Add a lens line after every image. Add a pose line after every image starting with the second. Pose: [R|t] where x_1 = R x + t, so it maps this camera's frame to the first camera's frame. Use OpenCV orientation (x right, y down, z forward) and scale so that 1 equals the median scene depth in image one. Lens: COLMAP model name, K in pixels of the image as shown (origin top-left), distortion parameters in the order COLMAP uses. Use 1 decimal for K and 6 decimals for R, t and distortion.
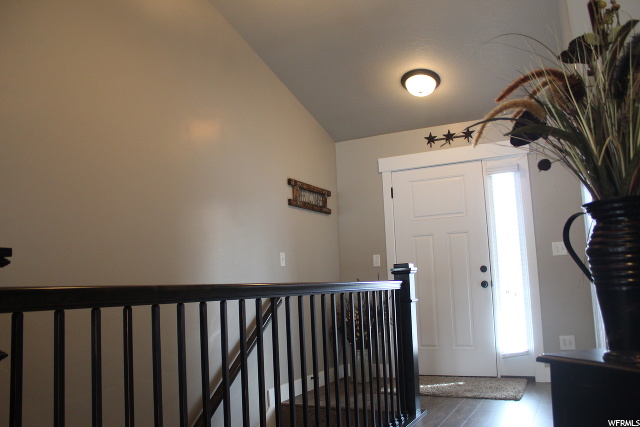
lens RADIAL K [[529.3, 0, 320.0], [0, 529.3, 213.5], [0, 0, 1]] dist [-0.121154, 0.009995]
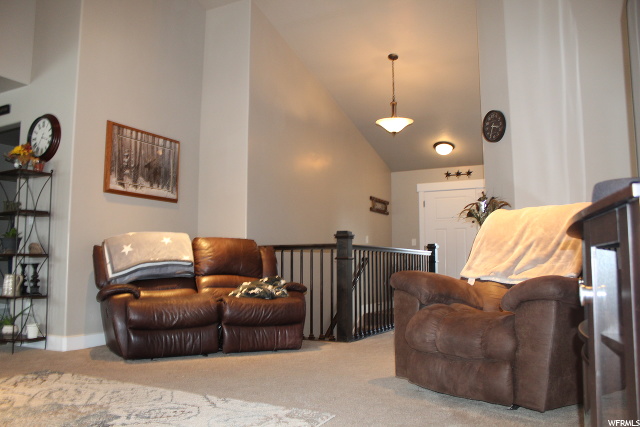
lens RADIAL K [[529.3, 0, 320.0], [0, 529.3, 213.5], [0, 0, 1]] dist [-0.121154, 0.009995]
pose [[0.999109, 0.037450, -0.019457, -0.186764], [-0.036771, 0.998740, 0.034165, -0.058867], [0.020712, -0.033419, 0.999227, -0.810307]]
